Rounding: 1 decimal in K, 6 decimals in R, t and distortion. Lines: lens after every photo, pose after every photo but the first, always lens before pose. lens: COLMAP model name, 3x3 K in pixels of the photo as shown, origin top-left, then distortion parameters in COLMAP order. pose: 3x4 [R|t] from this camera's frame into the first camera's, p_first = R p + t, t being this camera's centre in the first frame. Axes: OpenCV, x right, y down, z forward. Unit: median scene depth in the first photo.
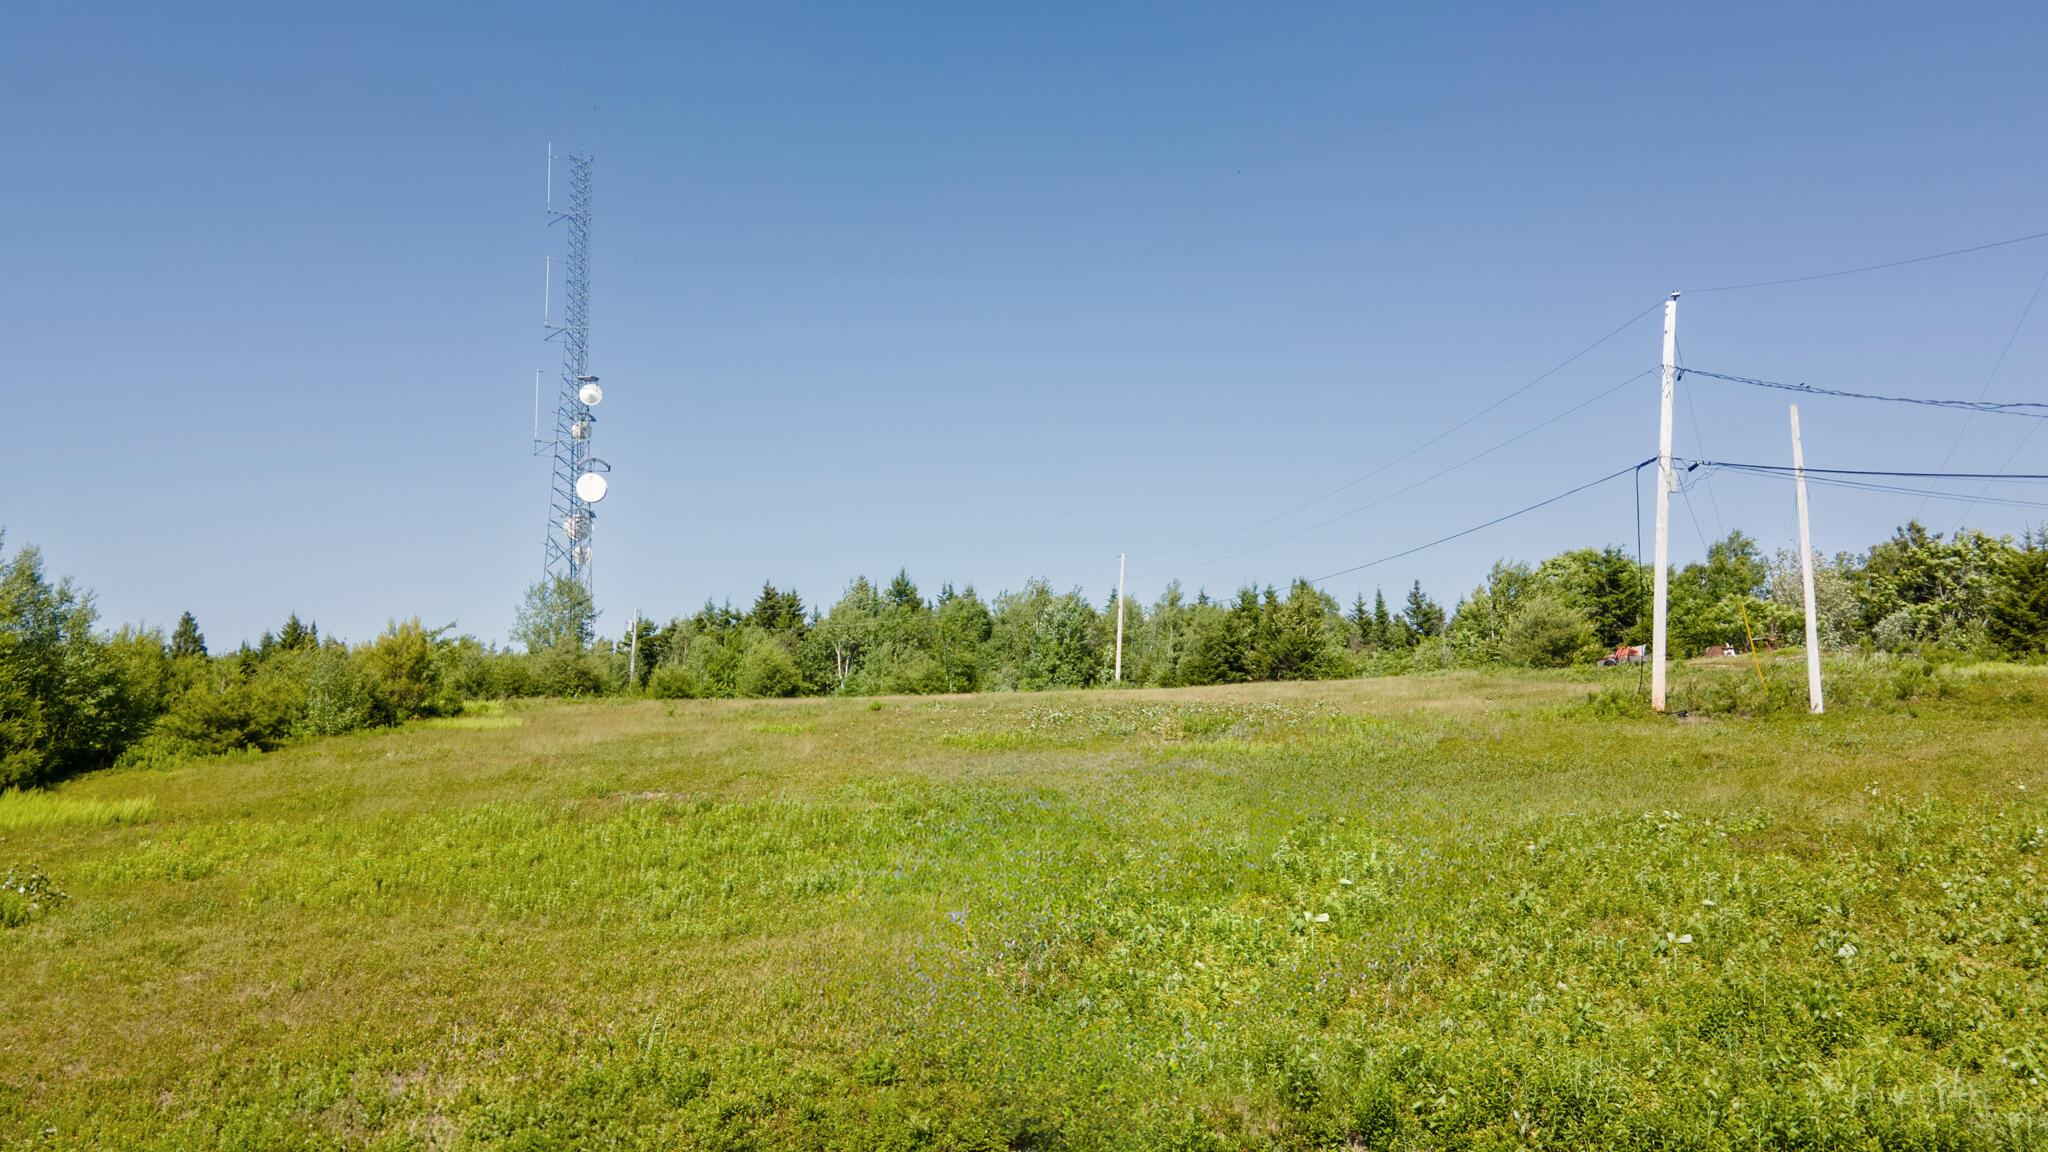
lens RADIAL K [[1507.3, 0, 1029.2], [0, 1507.3, 567.2], [0, 0, 1]] dist [0.014906, 0.050792]
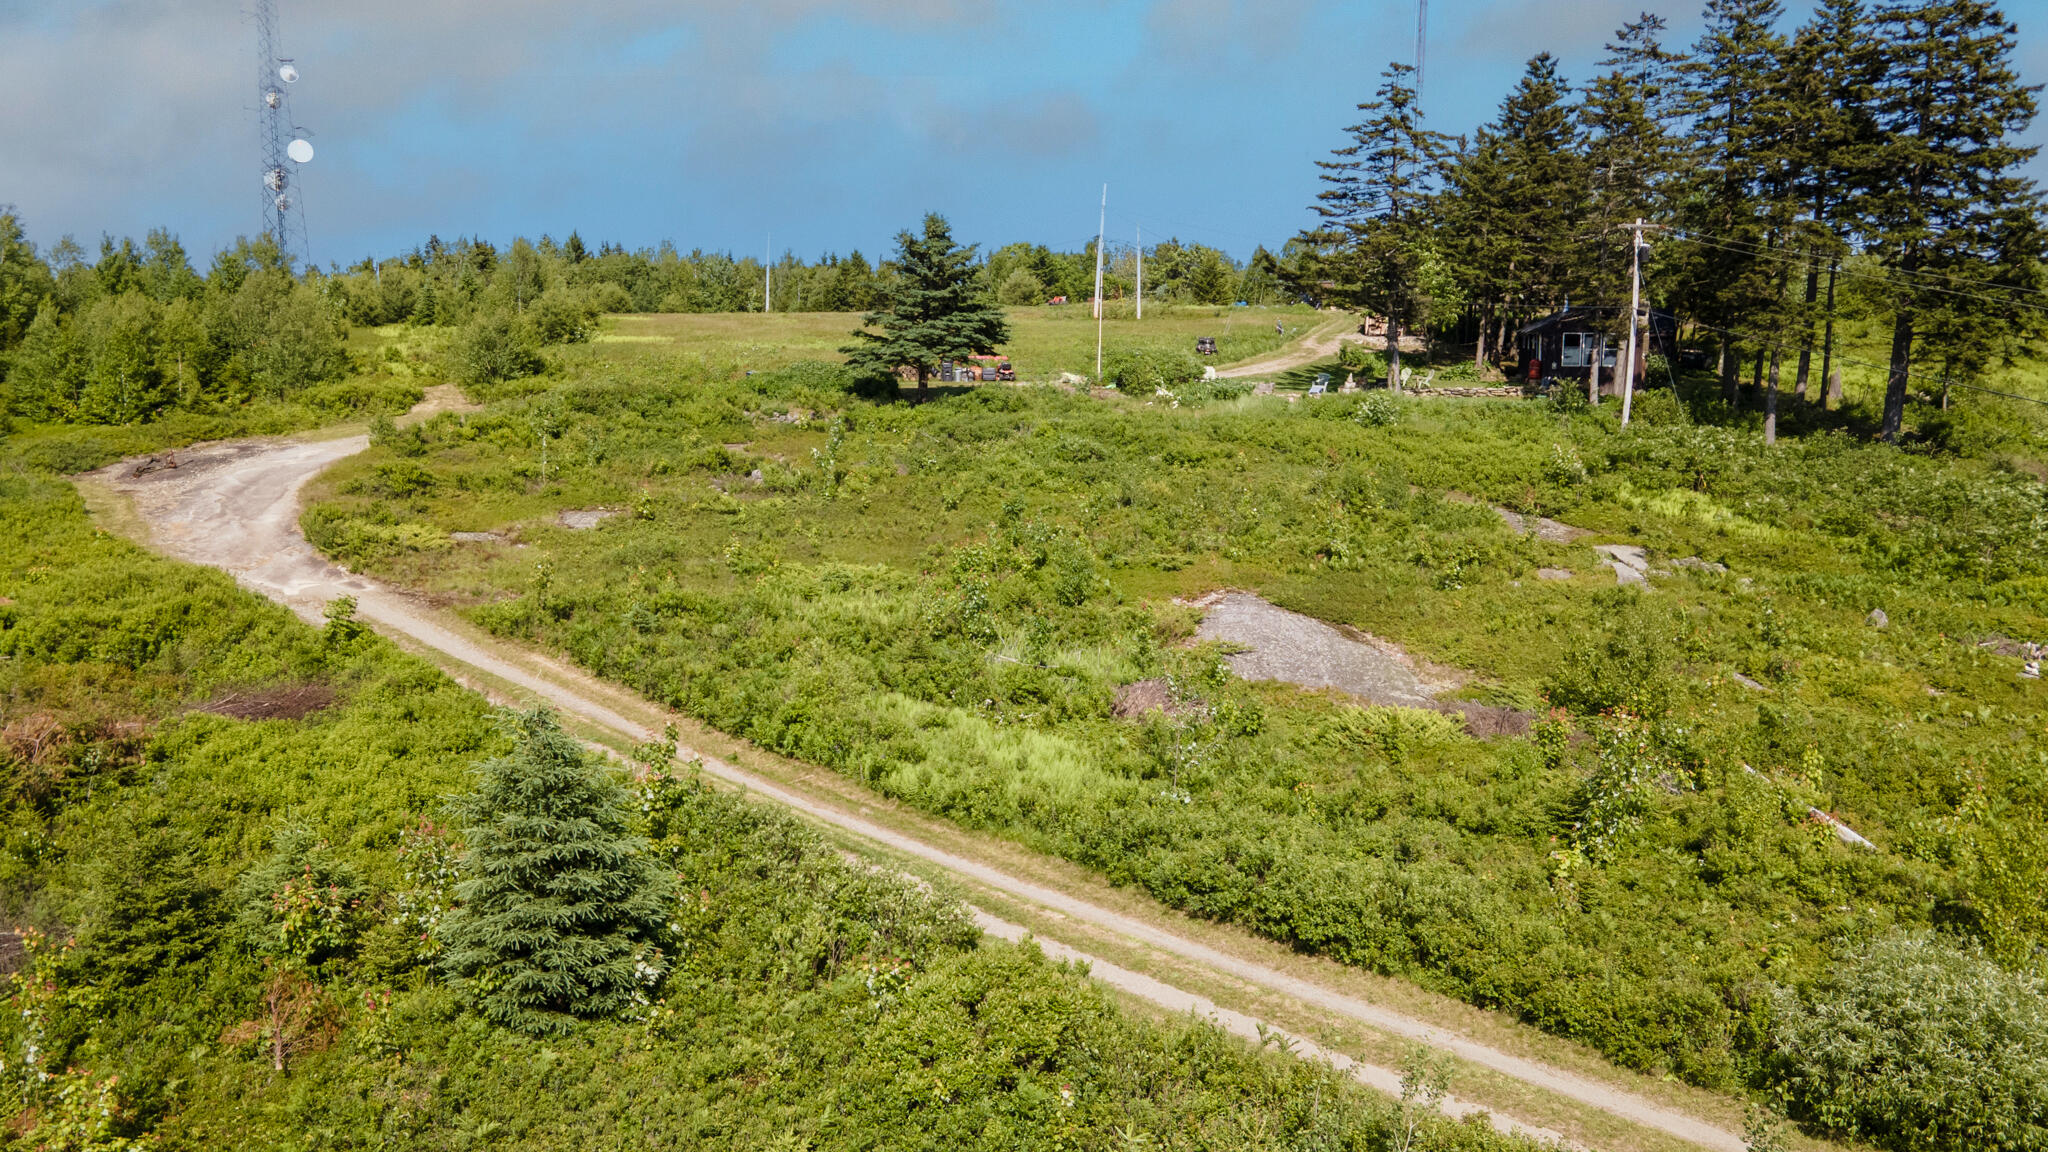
lens RADIAL K [[1507.3, 0, 1029.2], [0, 1507.3, 567.2], [0, 0, 1]] dist [0.014906, 0.050792]
pose [[0.910546, -0.051265, 0.410216, -0.413301], [-0.046320, 0.973382, 0.224459, -0.040294], [-0.410804, -0.223381, 0.883935, -0.741351]]
